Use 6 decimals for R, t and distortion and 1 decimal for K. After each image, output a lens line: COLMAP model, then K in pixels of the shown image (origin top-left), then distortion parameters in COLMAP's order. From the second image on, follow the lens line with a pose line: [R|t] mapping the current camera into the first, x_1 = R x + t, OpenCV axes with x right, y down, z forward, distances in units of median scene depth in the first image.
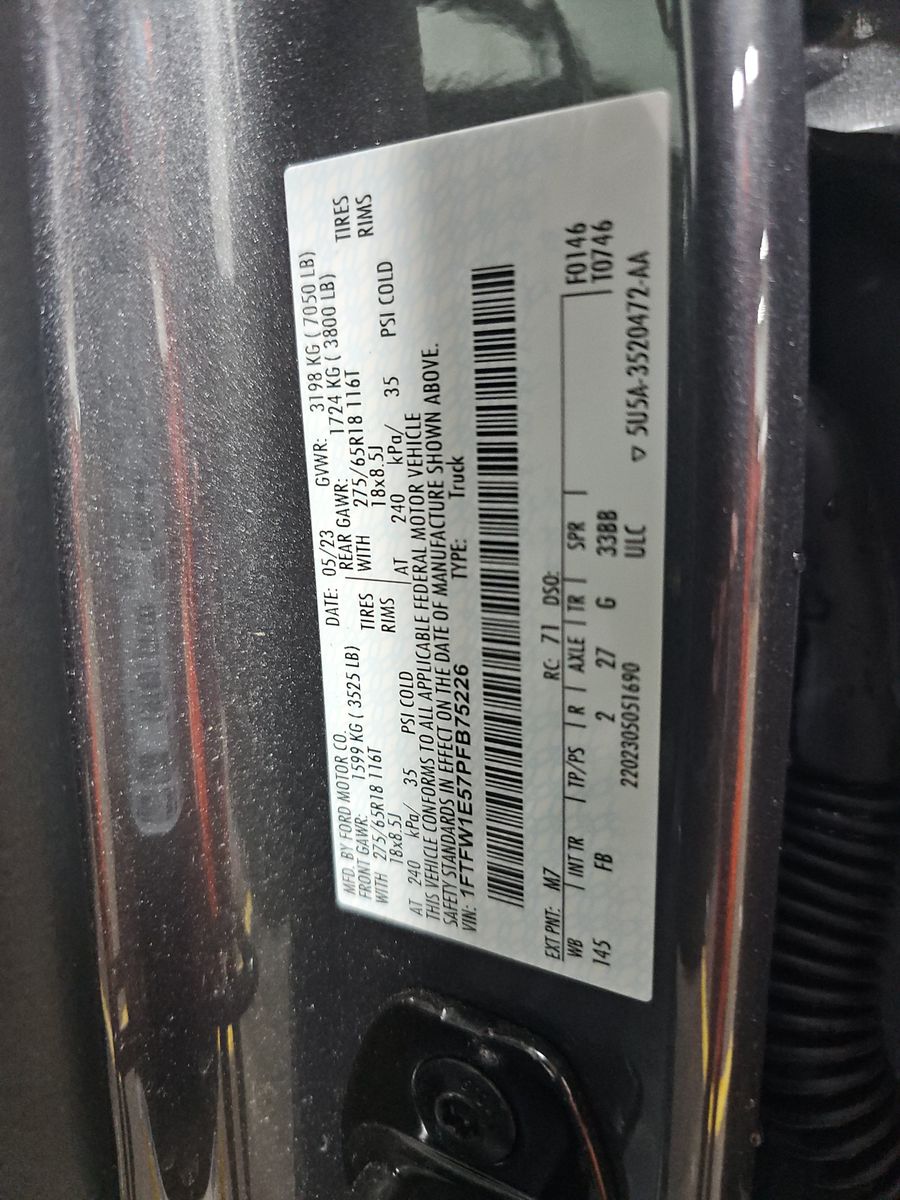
lens RADIAL K [[801.1, 0, 450.8], [0, 801.1, 600.4], [0, 0, 1]] dist [0.025819, -0.000164]
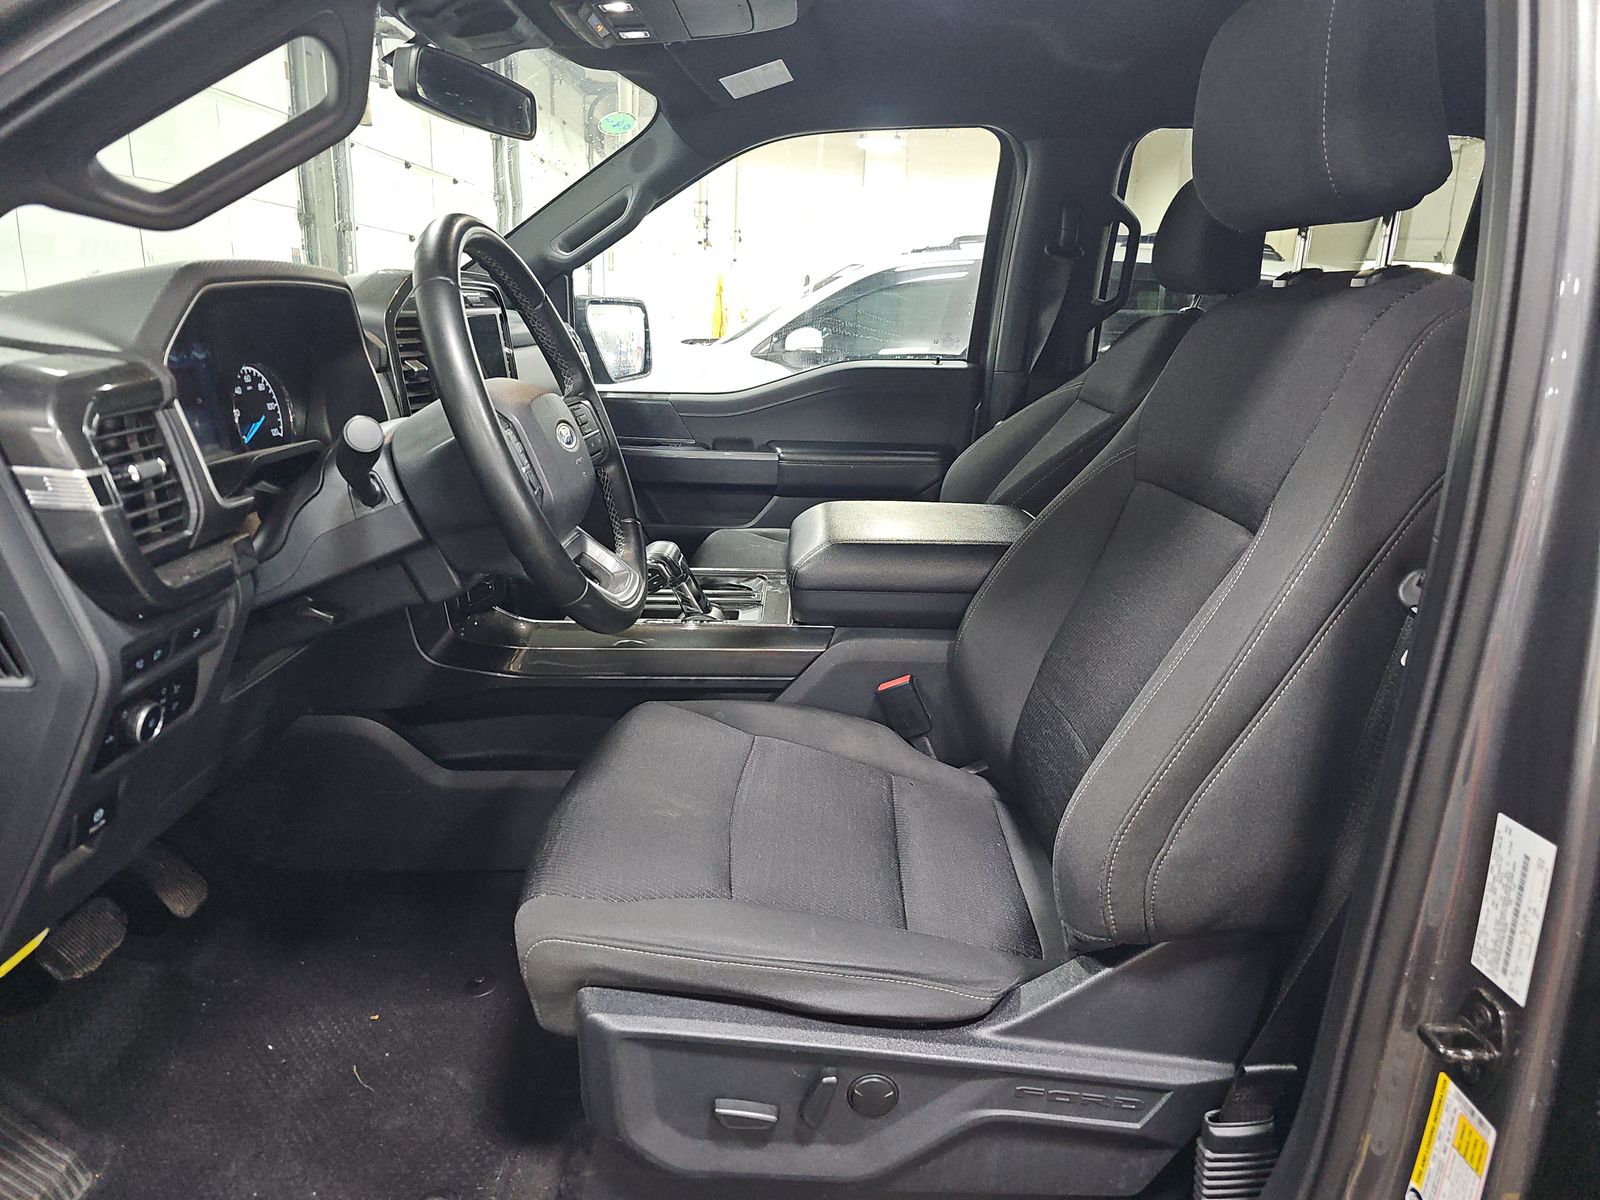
lens RADIAL K [[1068.1, 0, 801.3], [0, 1068.1, 600.4], [0, 0, 1]] dist [0.025819, -0.000164]
pose [[0.513301, 0.230986, -0.826539, 2.774032], [-0.250149, 0.961547, 0.113367, -1.465123], [0.820943, 0.148567, 0.551344, -6.373038]]
